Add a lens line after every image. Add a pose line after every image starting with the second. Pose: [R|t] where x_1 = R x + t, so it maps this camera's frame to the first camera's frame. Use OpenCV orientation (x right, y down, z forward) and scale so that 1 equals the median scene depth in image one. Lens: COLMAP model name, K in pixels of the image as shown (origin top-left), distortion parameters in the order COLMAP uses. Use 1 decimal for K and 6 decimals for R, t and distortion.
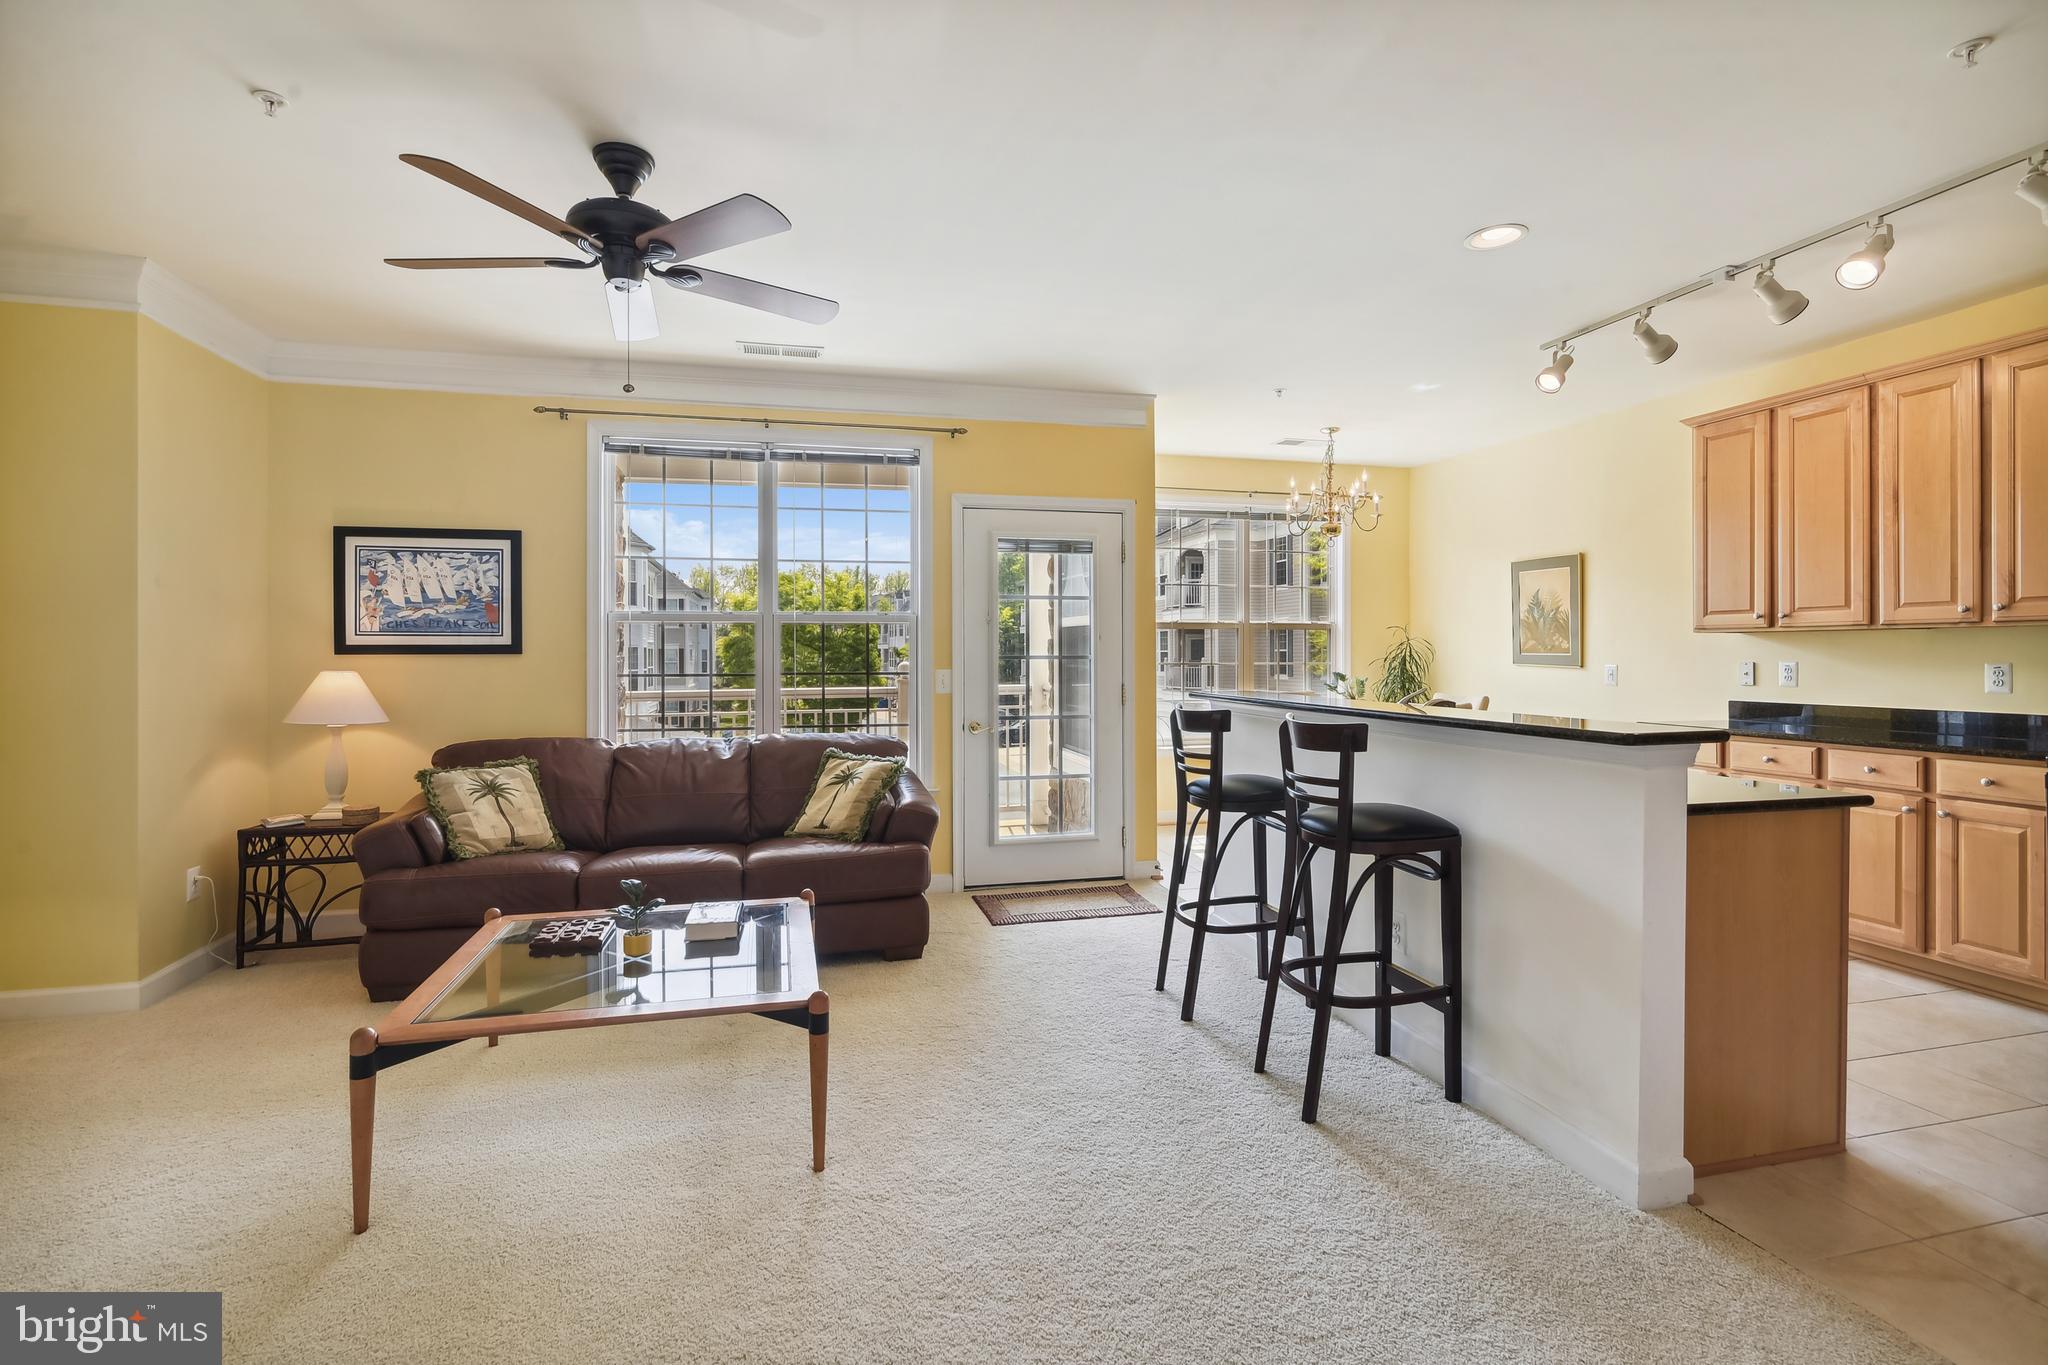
lens RADIAL K [[936.3, 0, 1016.2], [0, 936.3, 657.0], [0, 0, 1]] dist [-0.002025, 0.000372]
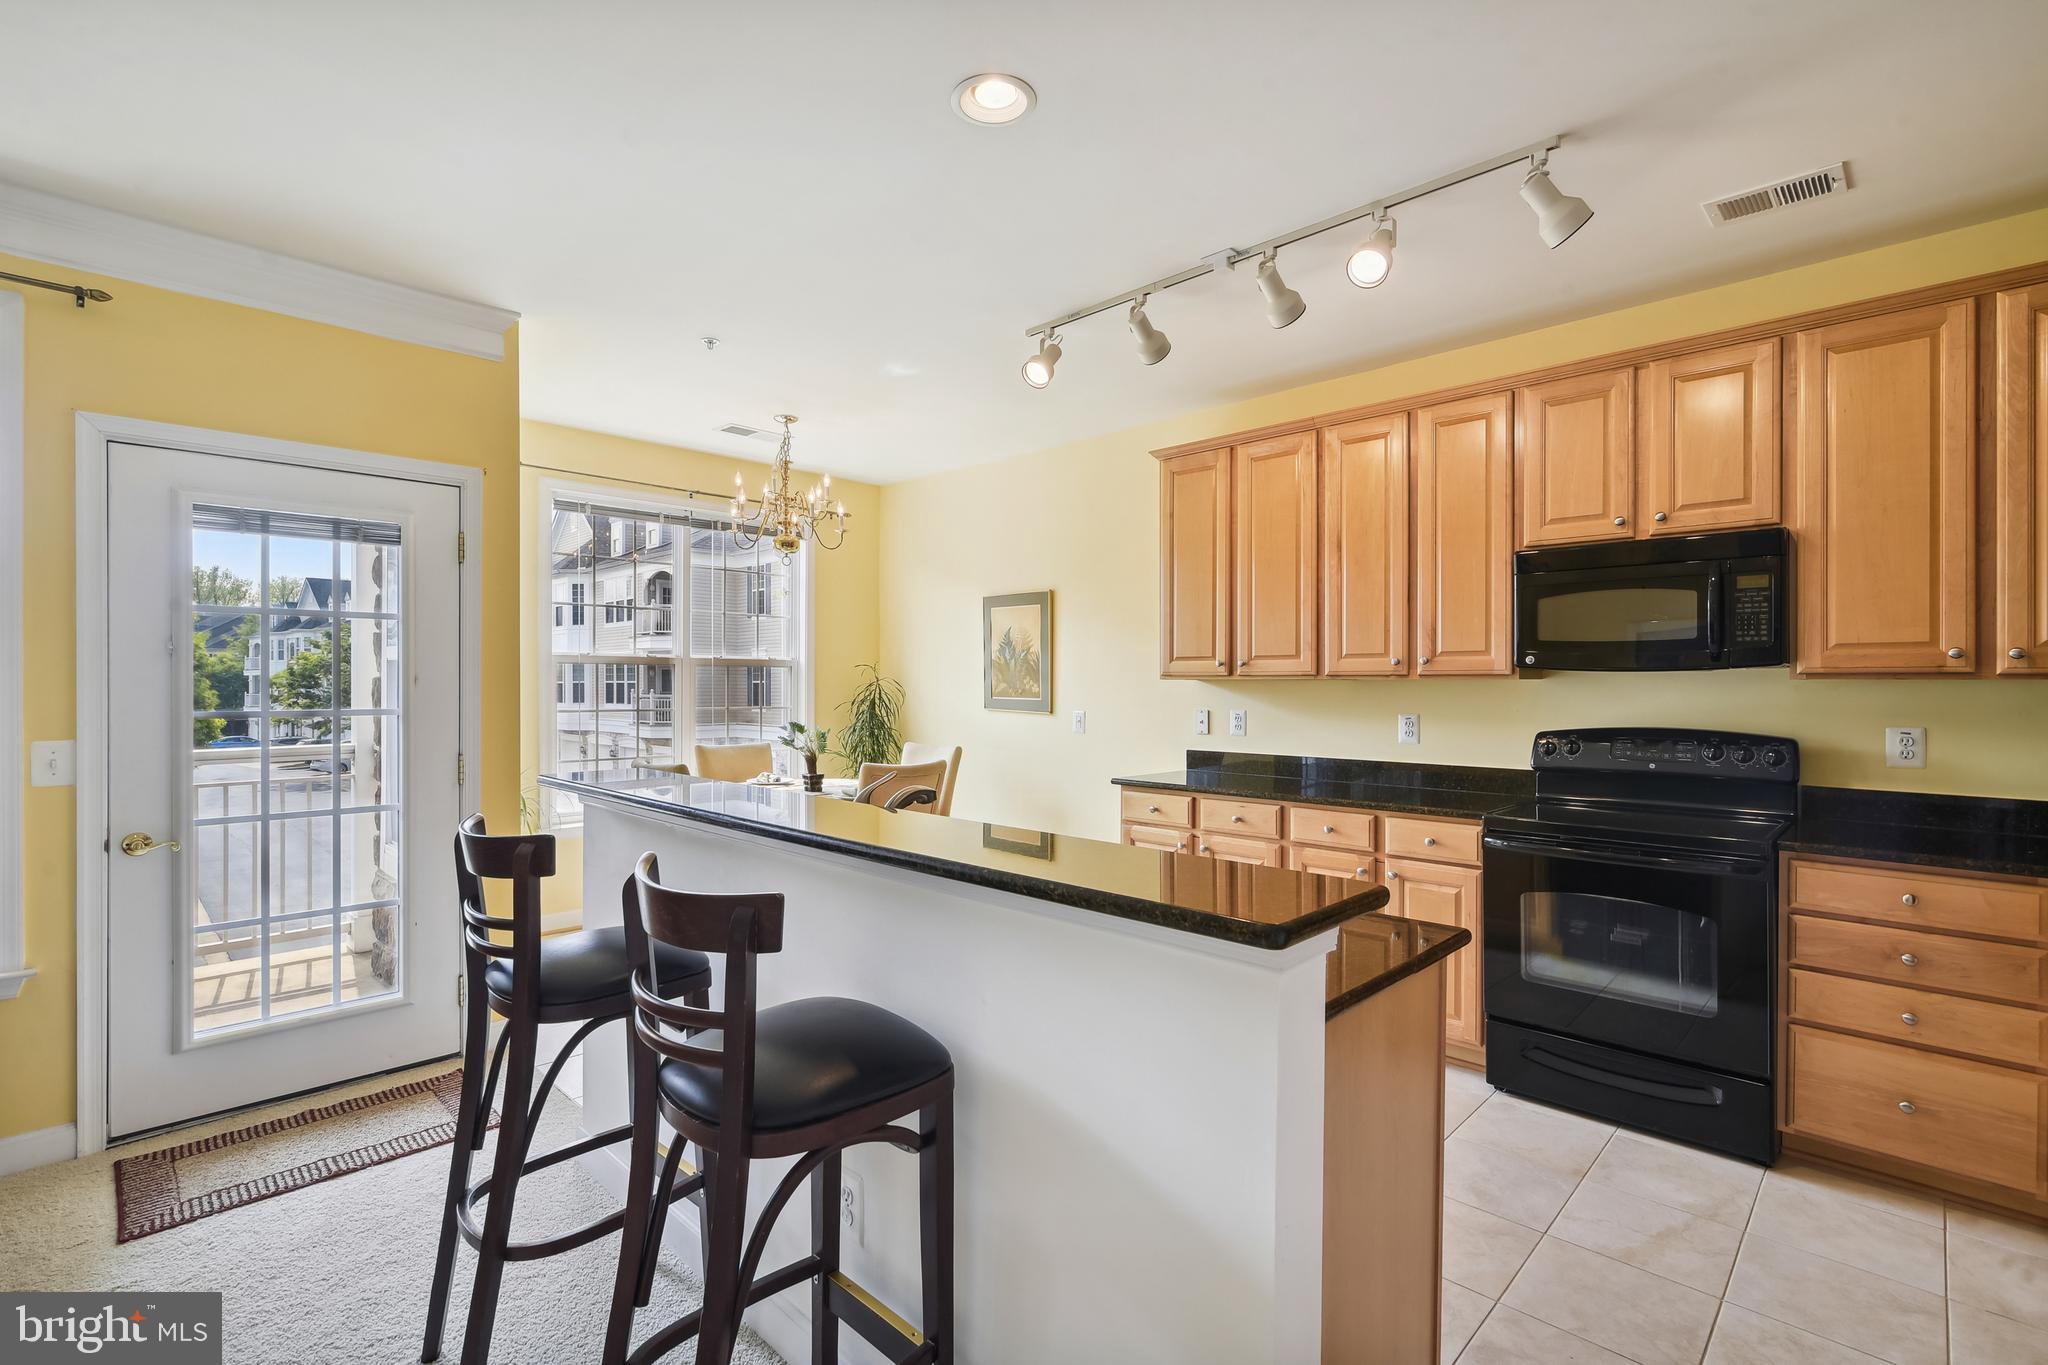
lens RADIAL K [[932.4, 0, 1009.0], [0, 932.4, 681.6], [0, 0, 1]] dist [-0.002979, 0.000429]
pose [[0.861108, 0.004913, 0.508398, 0.128360], [-0.002215, 0.999980, -0.005911, -0.019294], [-0.508417, 0.003964, 0.861102, 0.293502]]
